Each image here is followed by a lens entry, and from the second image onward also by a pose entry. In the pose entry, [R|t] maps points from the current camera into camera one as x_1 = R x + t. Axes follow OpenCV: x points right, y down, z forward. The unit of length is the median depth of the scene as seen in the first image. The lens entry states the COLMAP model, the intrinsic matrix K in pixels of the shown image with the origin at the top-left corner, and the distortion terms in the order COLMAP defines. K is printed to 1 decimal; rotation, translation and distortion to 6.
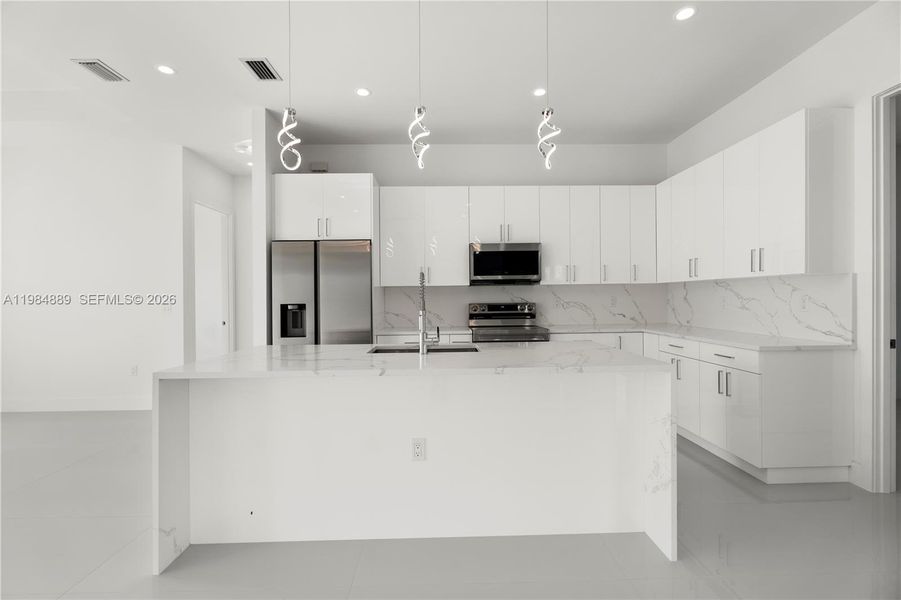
lens RADIAL K [[386.7, 0, 450.5], [0, 386.7, 300.0], [0, 0, 1]] dist [-0.002095, -0.000115]
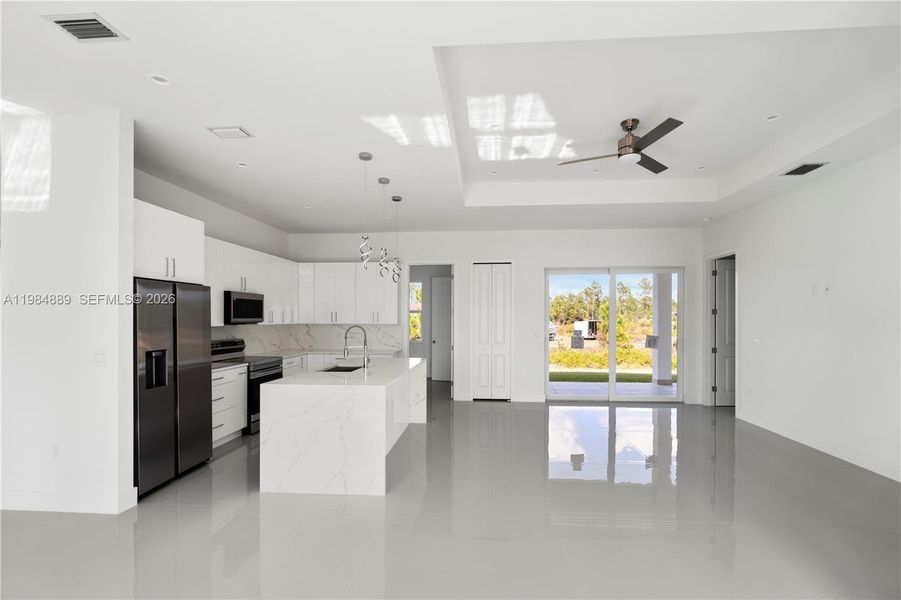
lens RADIAL K [[411.3, 0, 449.6], [0, 411.3, 311.6], [0, 0, 1]] dist [0.000062, 0.000203]
pose [[0.124875, 0.027529, 0.991790, -1.078231], [0.004928, 0.999585, -0.028366, -0.041972], [-0.992160, 0.008429, 0.124688, 0.163586]]
